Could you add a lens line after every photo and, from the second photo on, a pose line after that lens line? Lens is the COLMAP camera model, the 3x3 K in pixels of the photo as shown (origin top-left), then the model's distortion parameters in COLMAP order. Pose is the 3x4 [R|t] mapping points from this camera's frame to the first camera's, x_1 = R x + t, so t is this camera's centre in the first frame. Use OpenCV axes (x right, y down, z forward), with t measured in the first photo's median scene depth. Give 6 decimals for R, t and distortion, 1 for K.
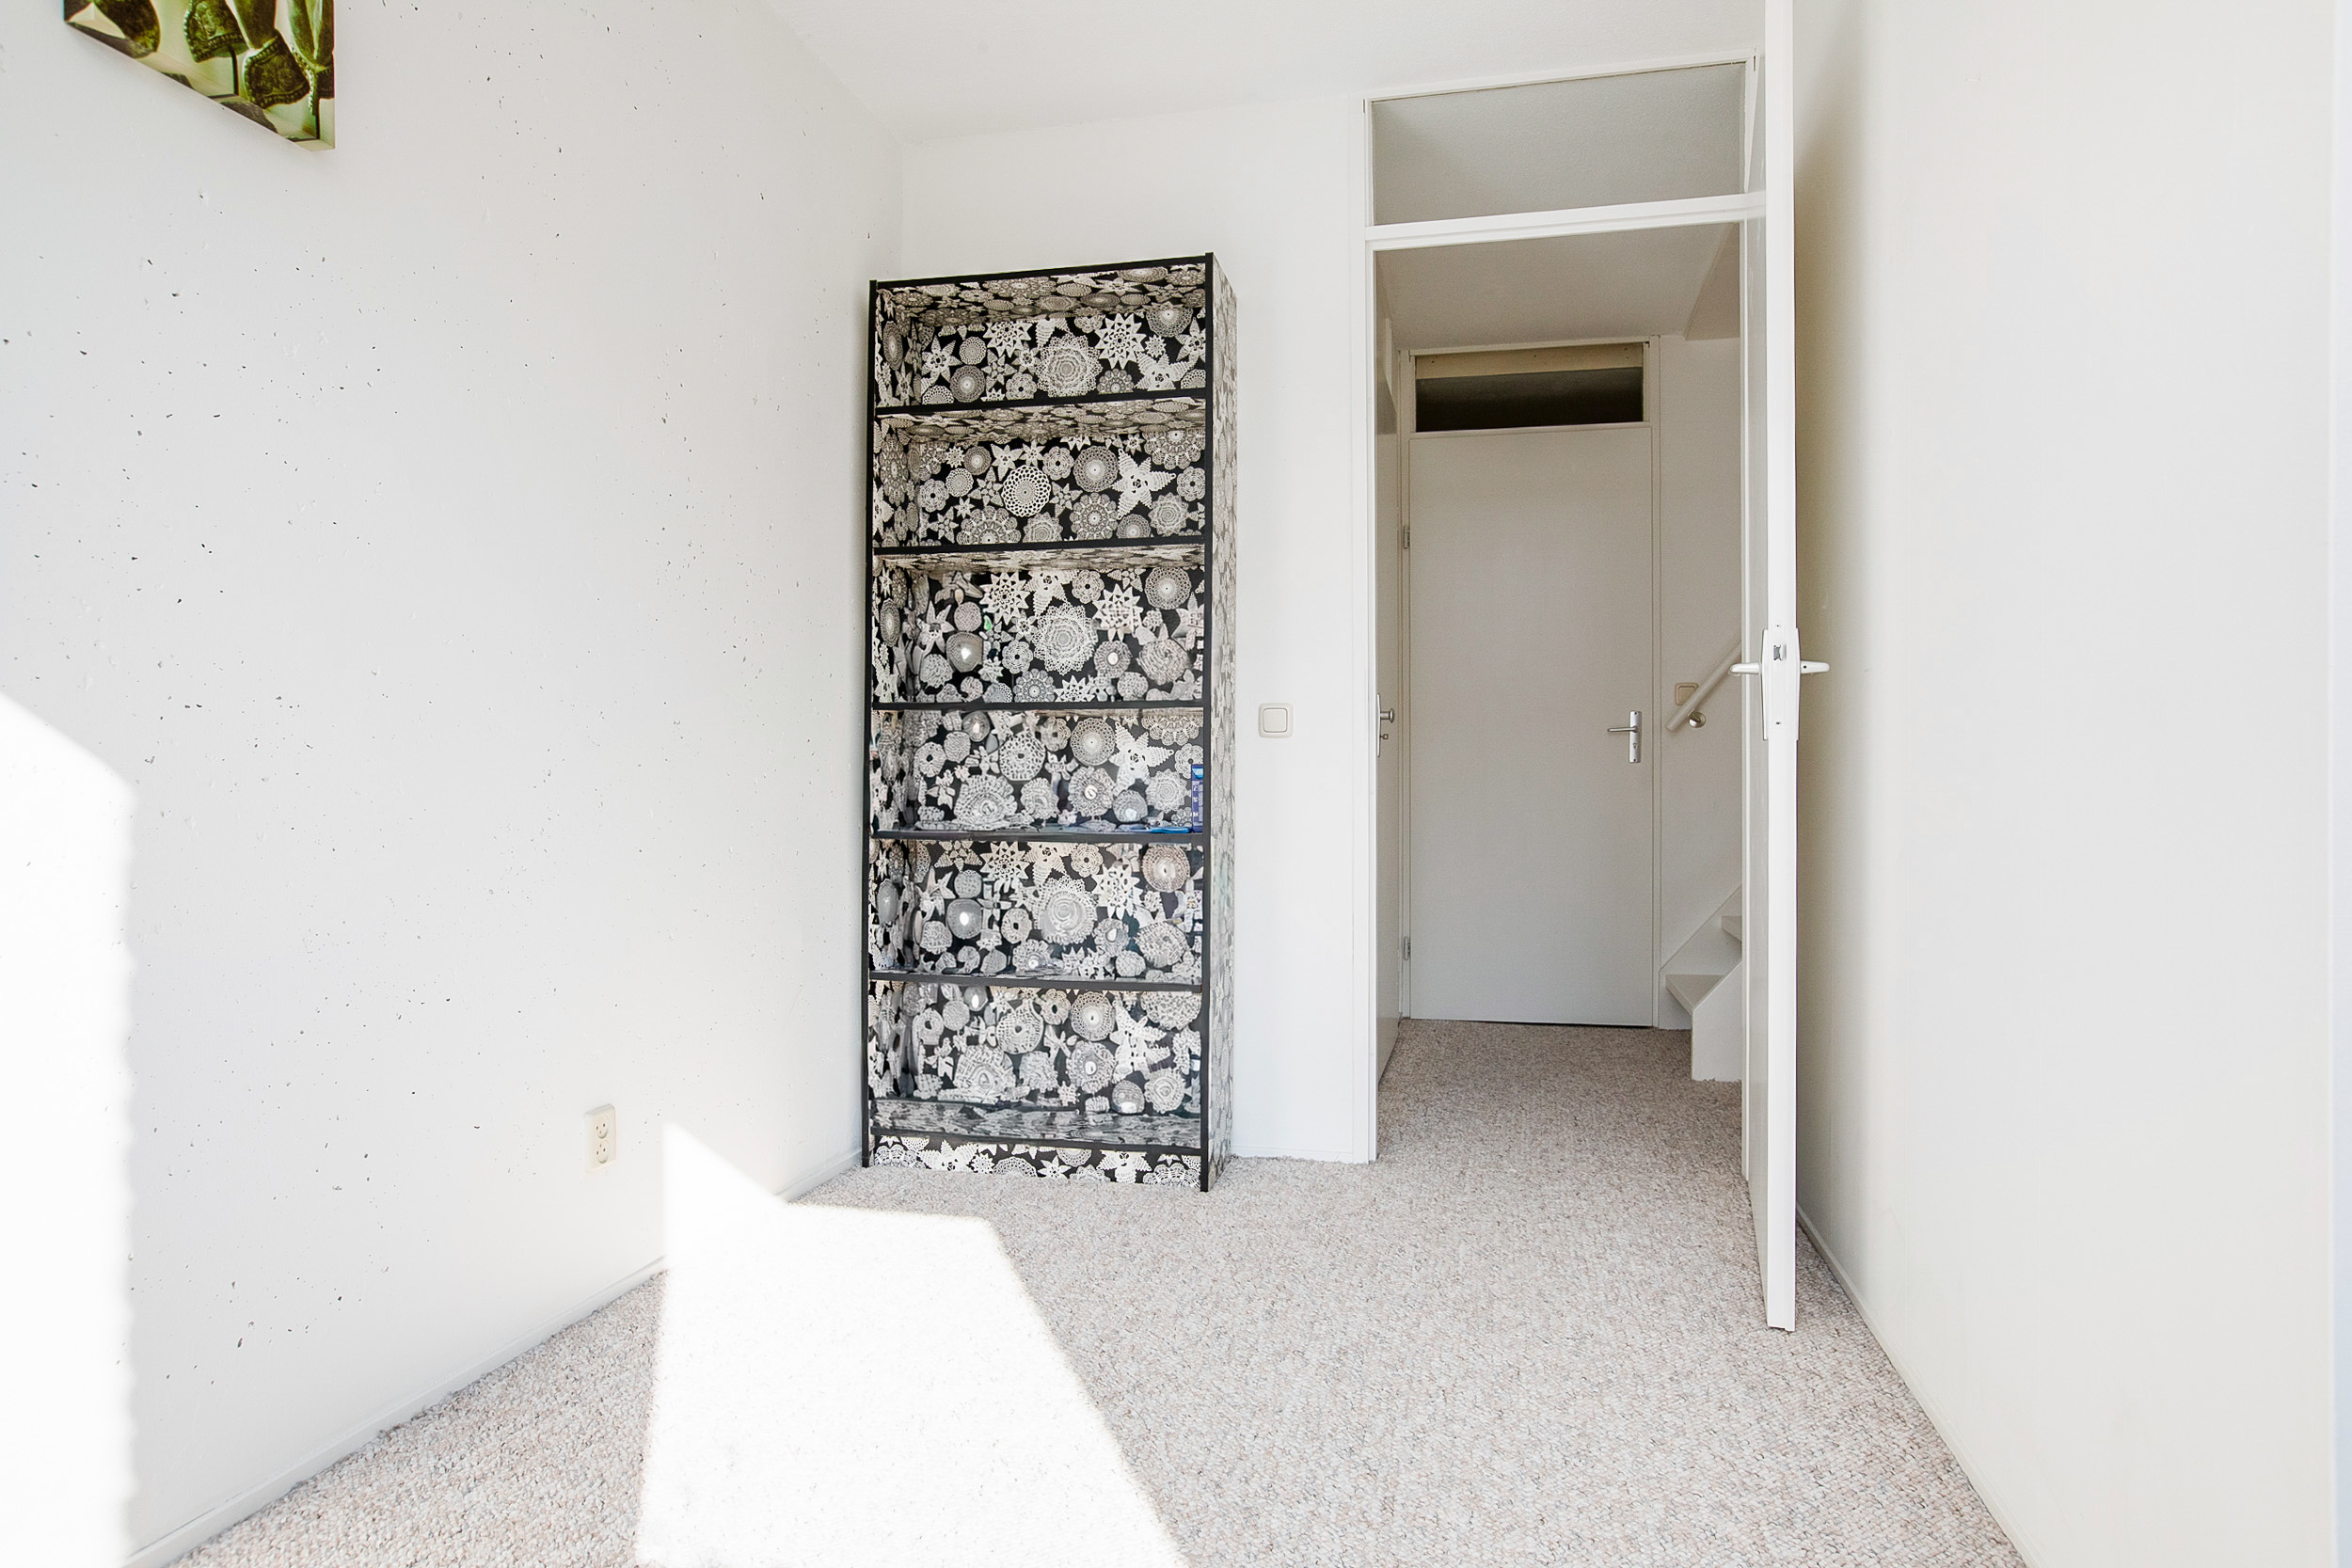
lens RADIAL K [[1447.3, 0, 1176.0], [0, 1447.3, 784.0], [0, 0, 1]] dist [-0.001522, 0.000479]
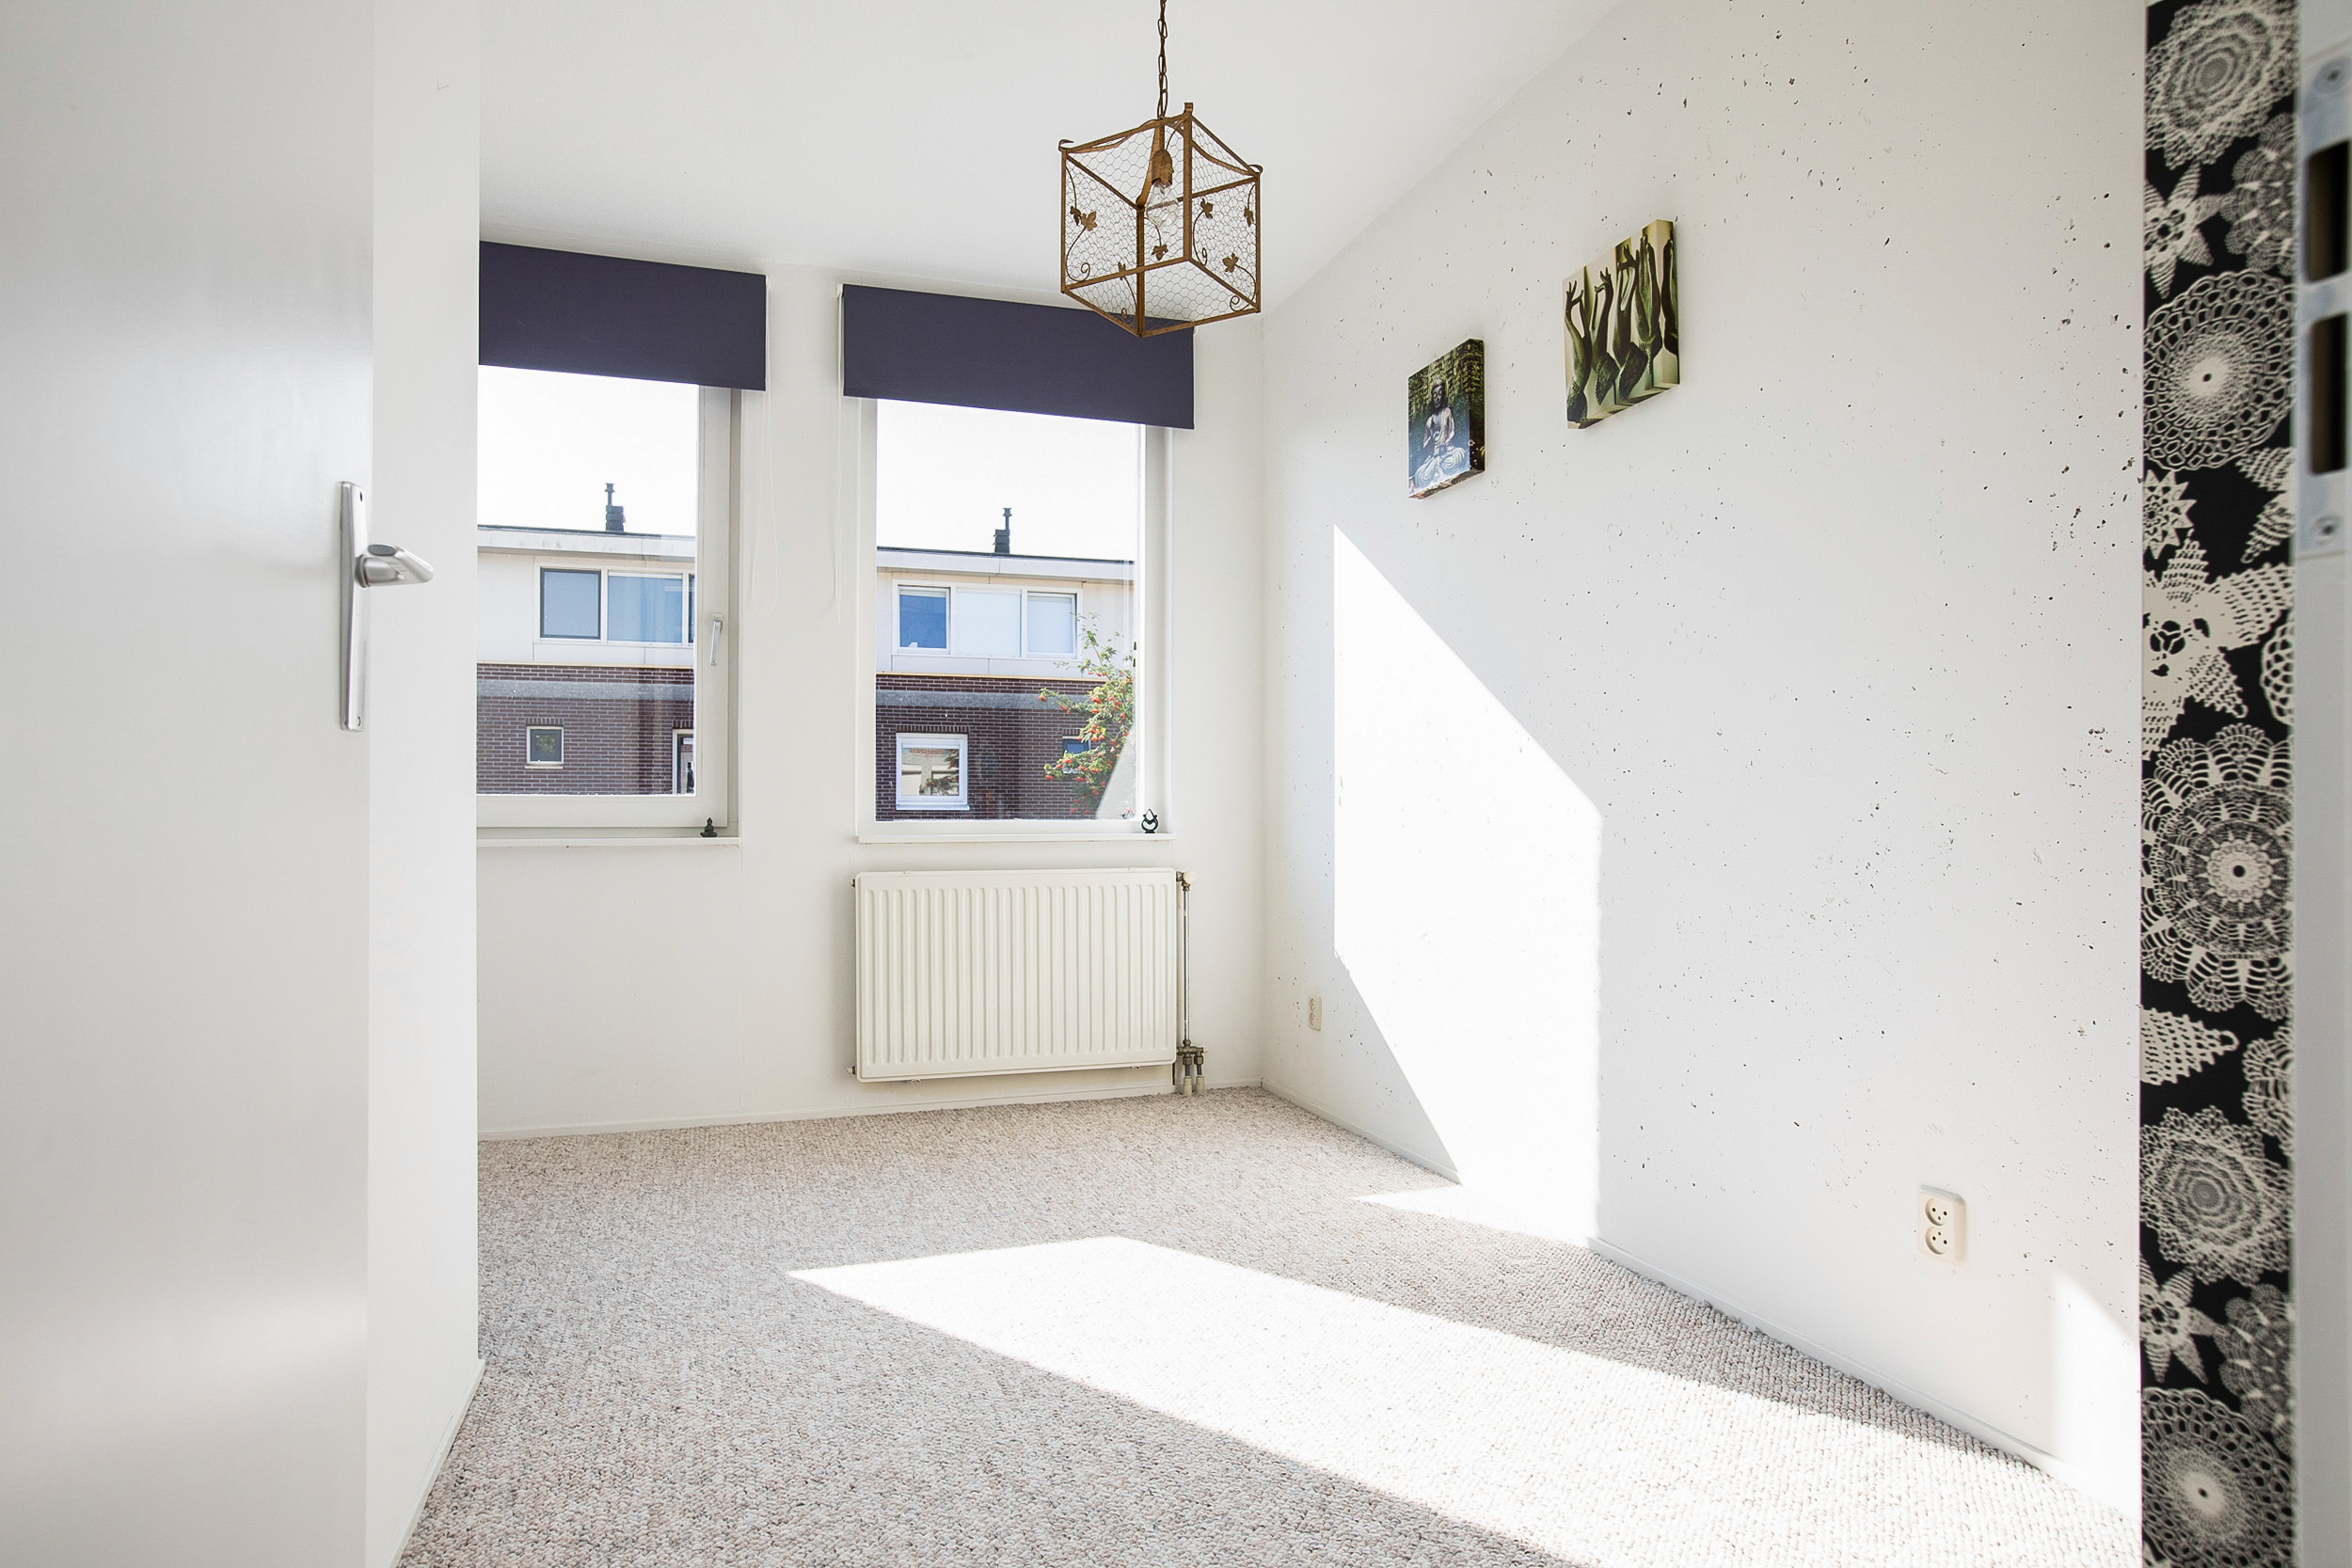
lens RADIAL K [[1447.3, 0, 1176.0], [0, 1447.3, 784.0], [0, 0, 1]] dist [-0.001522, 0.000479]
pose [[-0.858271, -0.012242, -0.513051, 0.582939], [-0.002038, 0.999789, -0.020448, -0.002411], [0.513193, -0.016504, -0.858114, 1.981529]]
